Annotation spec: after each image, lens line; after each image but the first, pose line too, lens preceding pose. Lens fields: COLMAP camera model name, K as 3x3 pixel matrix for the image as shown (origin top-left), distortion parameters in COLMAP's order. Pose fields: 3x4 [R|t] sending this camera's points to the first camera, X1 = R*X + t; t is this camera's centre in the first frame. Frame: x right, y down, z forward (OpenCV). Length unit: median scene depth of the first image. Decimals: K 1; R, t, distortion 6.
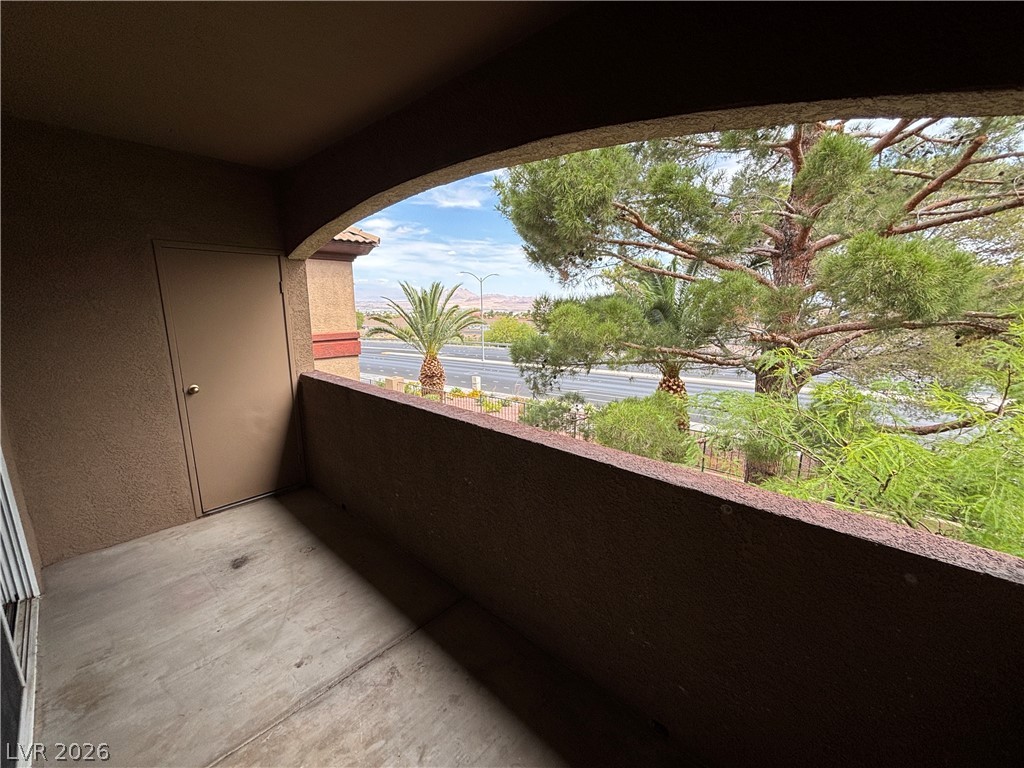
lens RADIAL K [[414.0, 0, 515.4], [0, 414.0, 384.3], [0, 0, 1]] dist [0.002226, -0.000143]
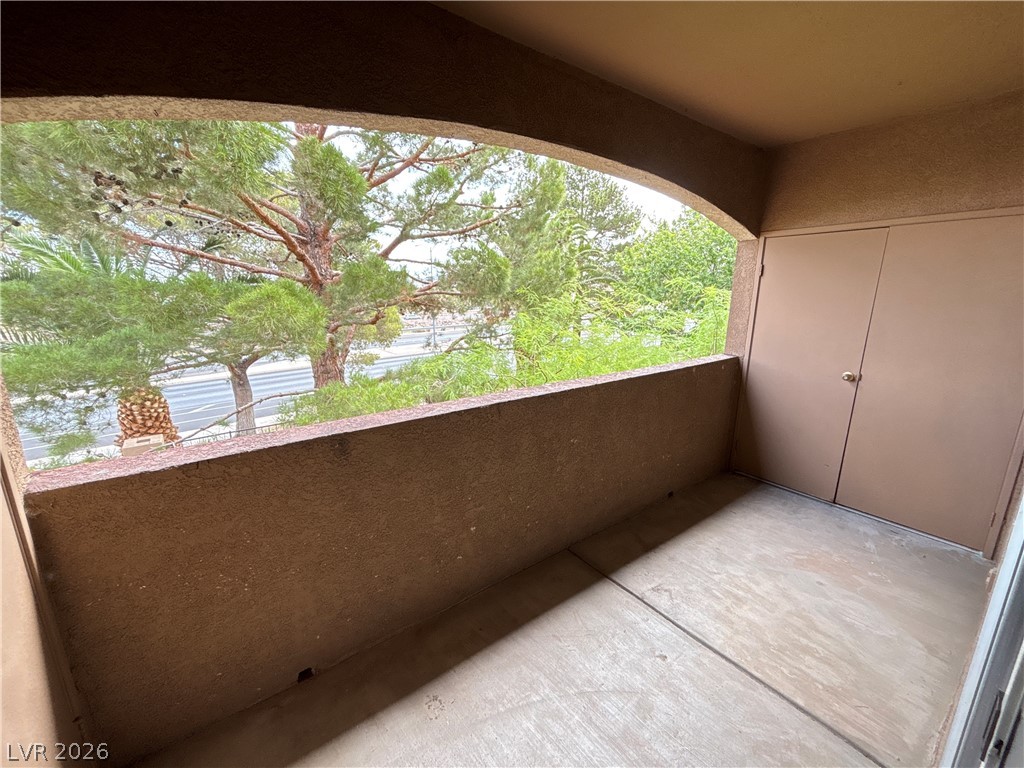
lens RADIAL K [[414.0, 0, 514.2], [0, 414.0, 383.8], [0, 0, 1]] dist [0.002226, -0.000143]
pose [[0.190051, -0.217519, 0.957375, -0.971117], [0.188866, 0.965034, 0.181767, -0.120951], [-0.963437, 0.146271, 0.224487, 0.728236]]
